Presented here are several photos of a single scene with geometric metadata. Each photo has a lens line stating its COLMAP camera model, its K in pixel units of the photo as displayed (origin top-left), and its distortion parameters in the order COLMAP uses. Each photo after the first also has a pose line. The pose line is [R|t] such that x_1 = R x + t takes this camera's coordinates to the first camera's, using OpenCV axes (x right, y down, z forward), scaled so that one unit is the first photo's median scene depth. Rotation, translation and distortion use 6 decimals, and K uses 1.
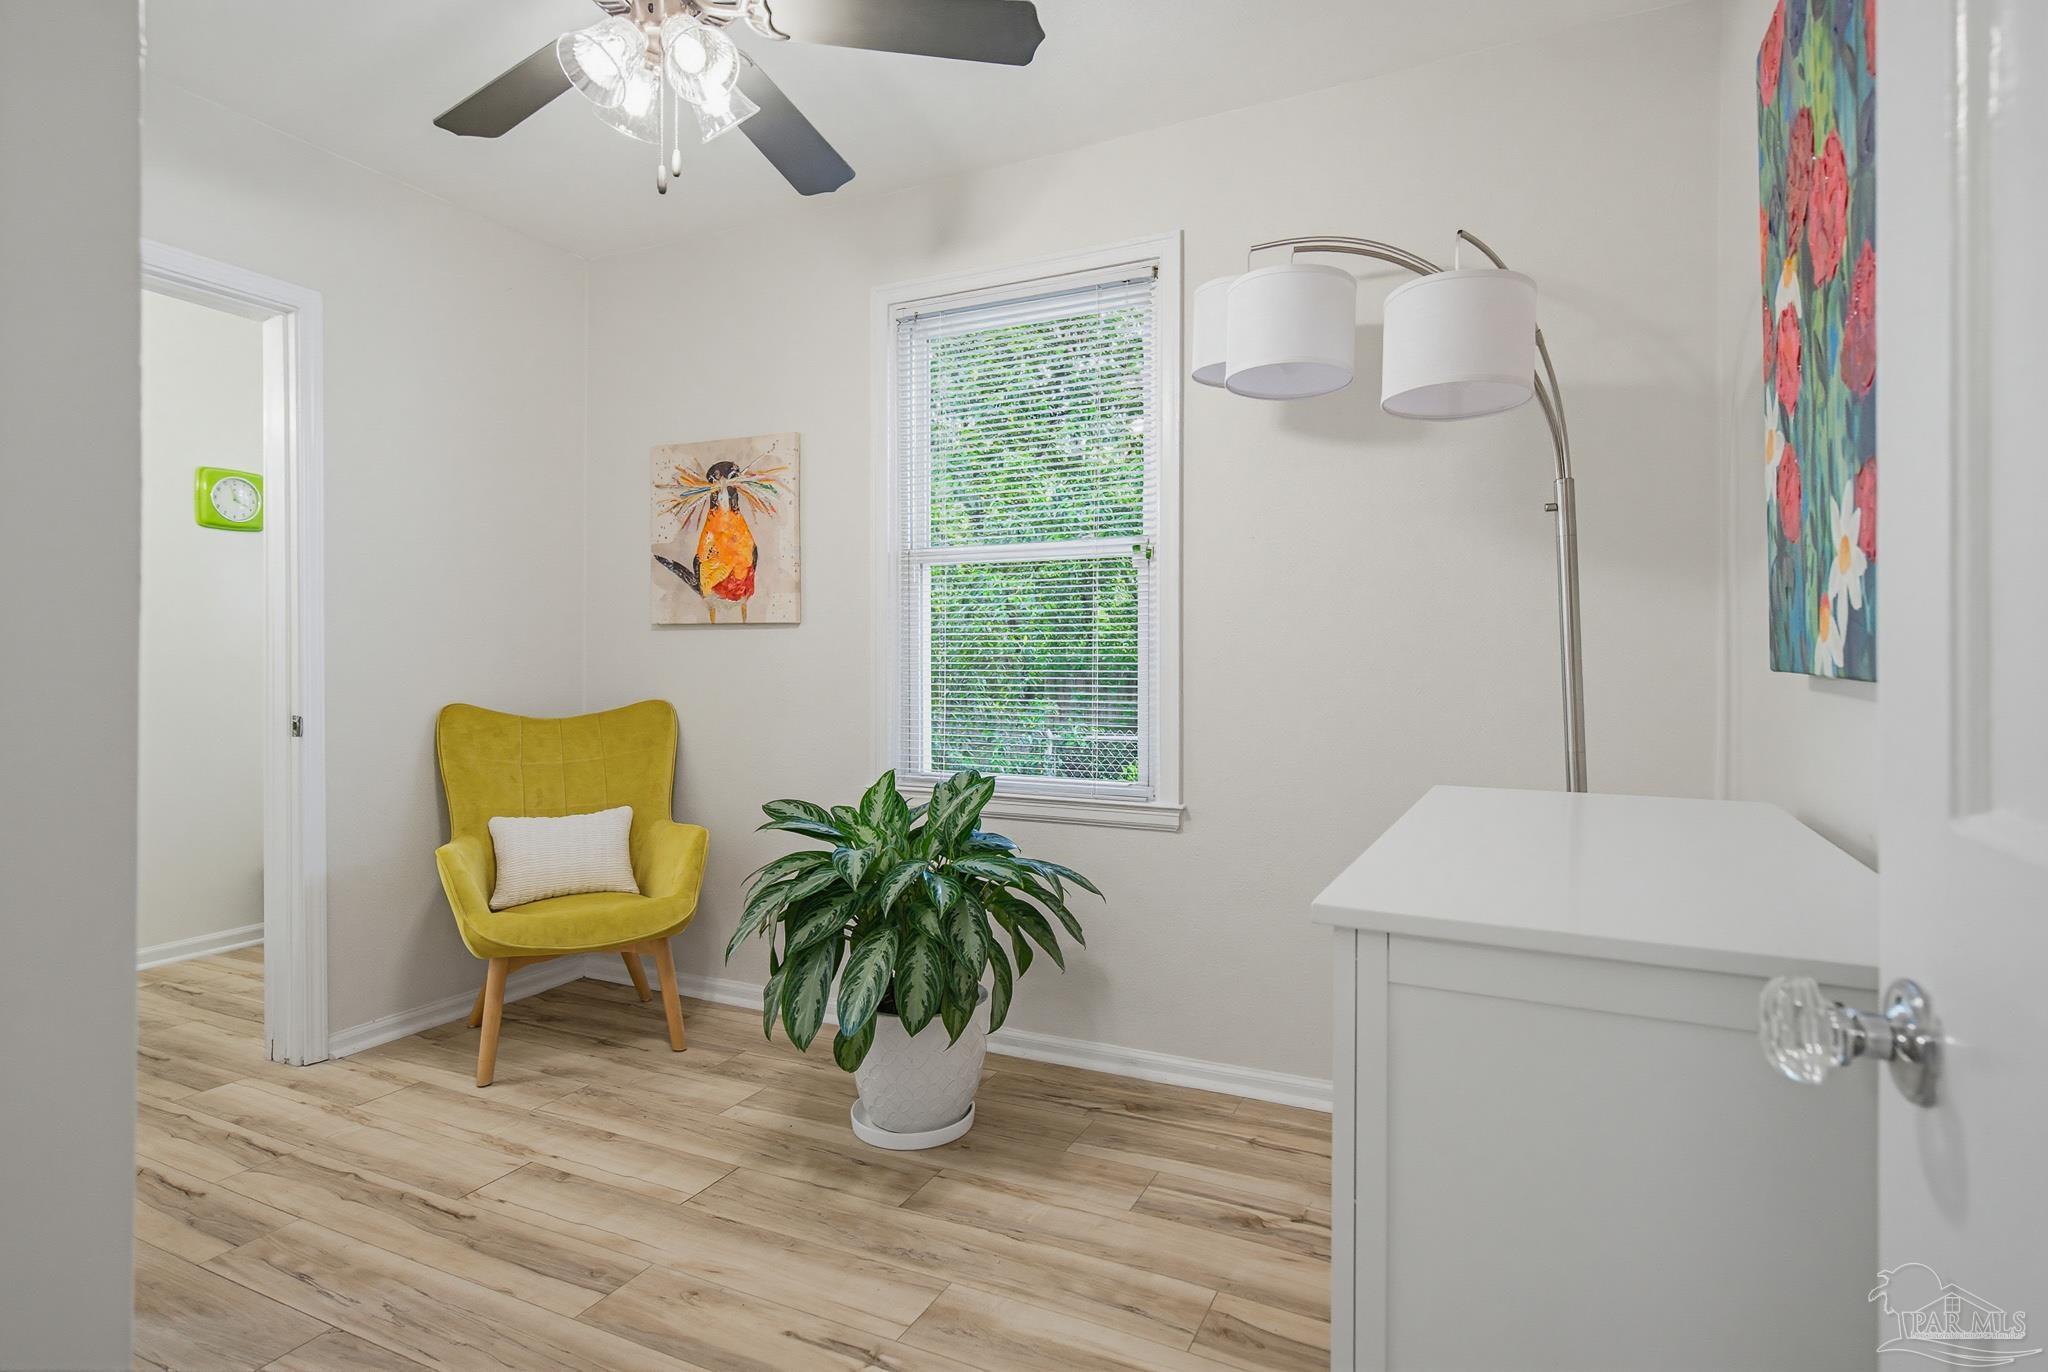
lens RADIAL K [[1060.1, 0, 1024.0], [0, 1060.1, 686.0], [0, 0, 1]] dist [0.000958, -0.000335]
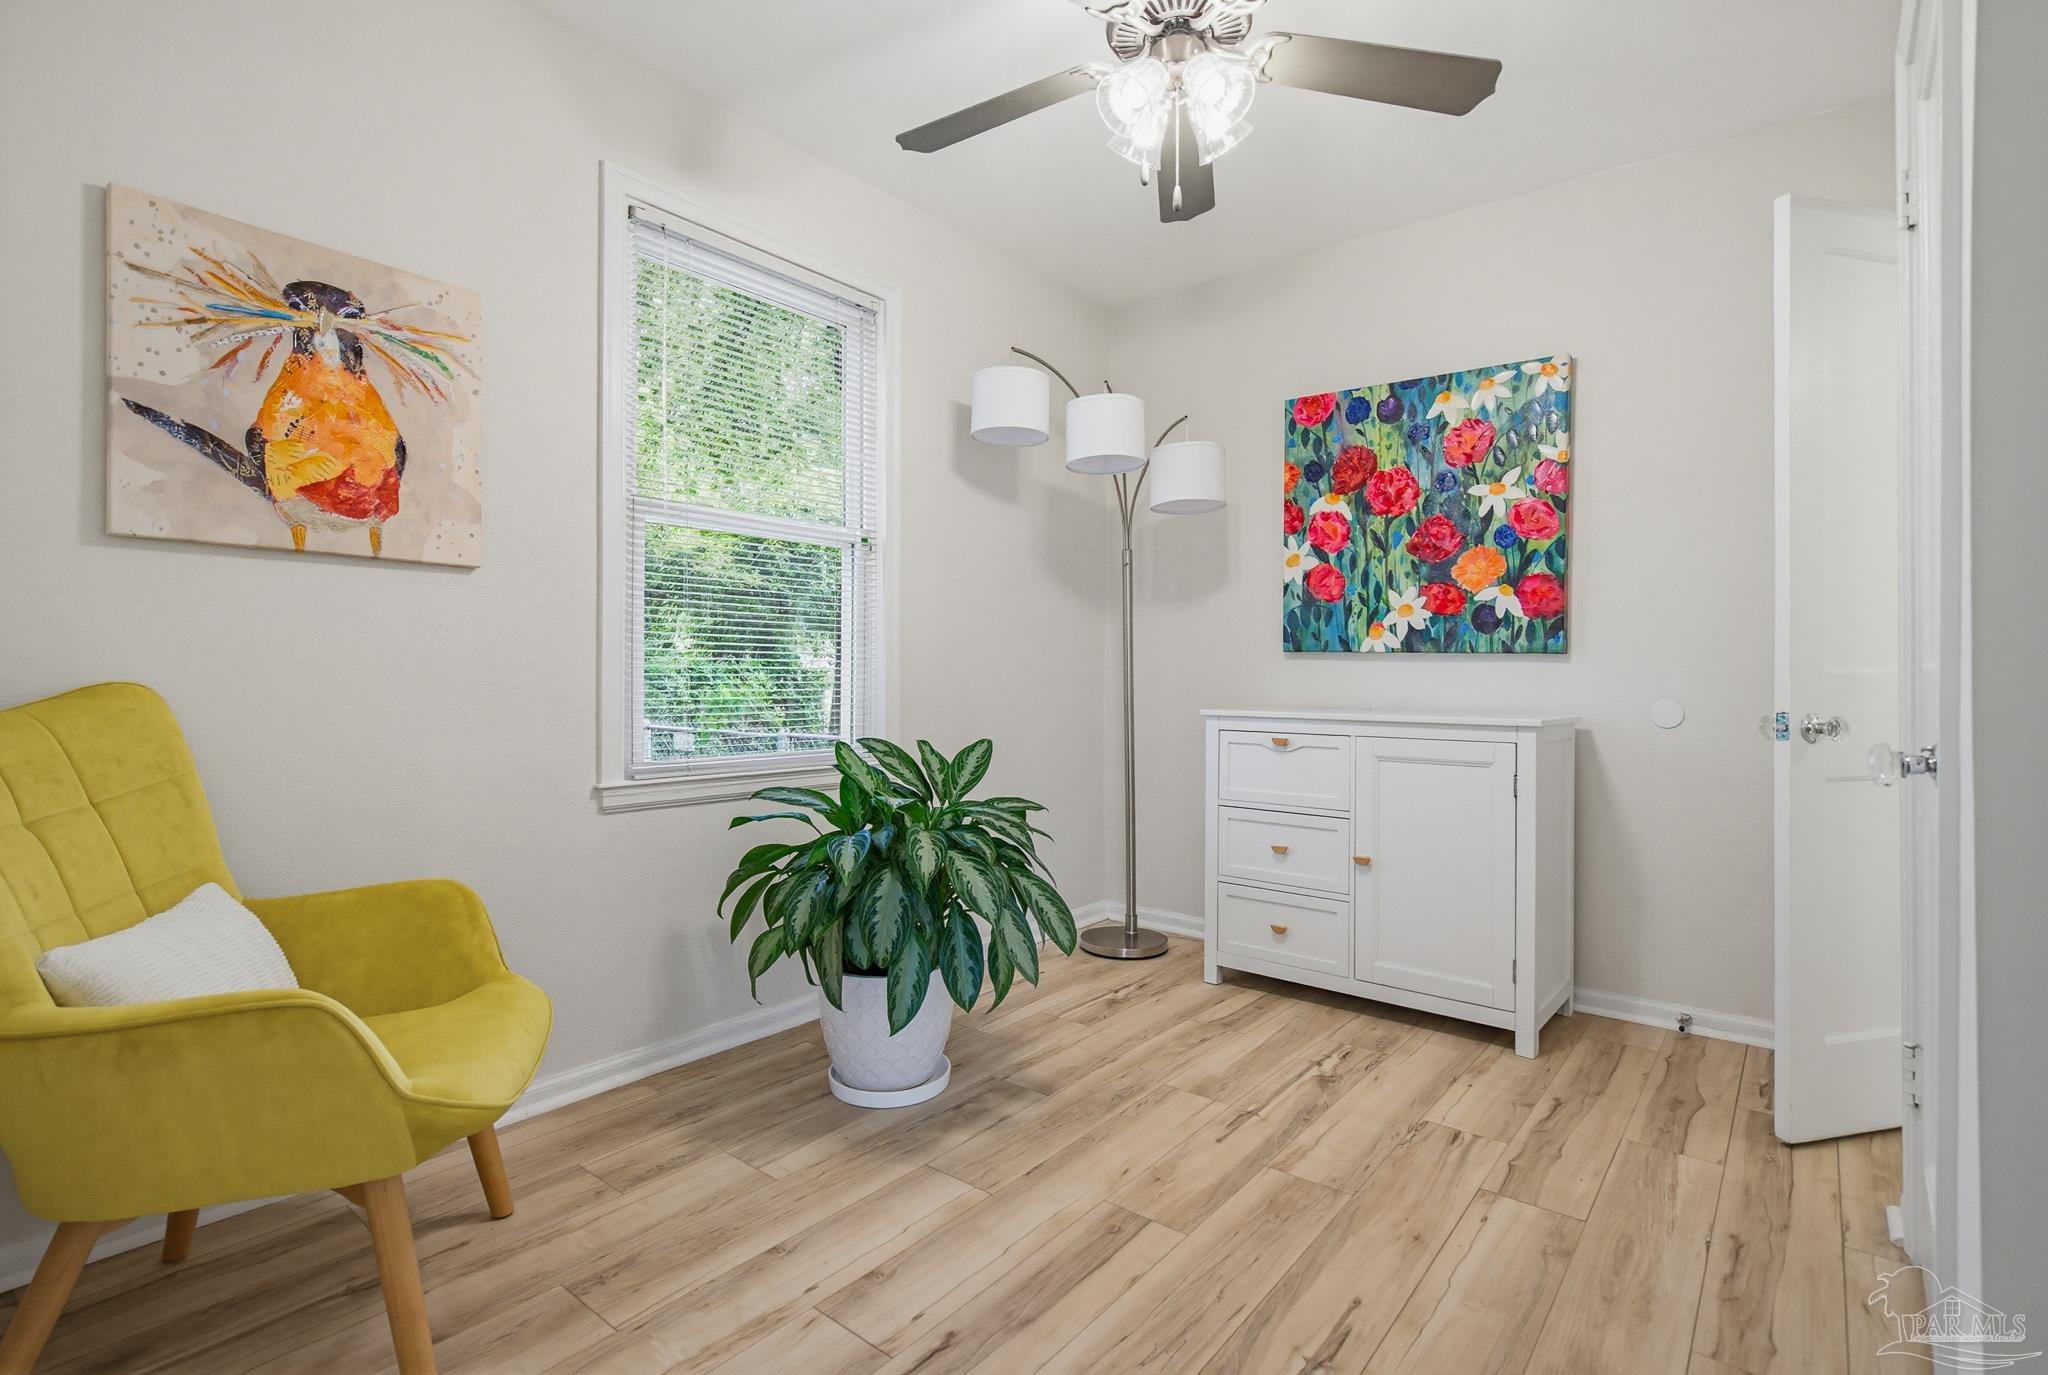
lens RADIAL K [[1000.3, 0, 1024.0], [0, 1000.3, 687.5], [0, 0, 1]] dist [-0.002555, -0.000418]
pose [[0.212020, -0.013763, 0.977168, -0.939551], [0.011266, 0.999869, 0.011638, 0.019251], [-0.977200, 0.008541, 0.212148, 0.614294]]
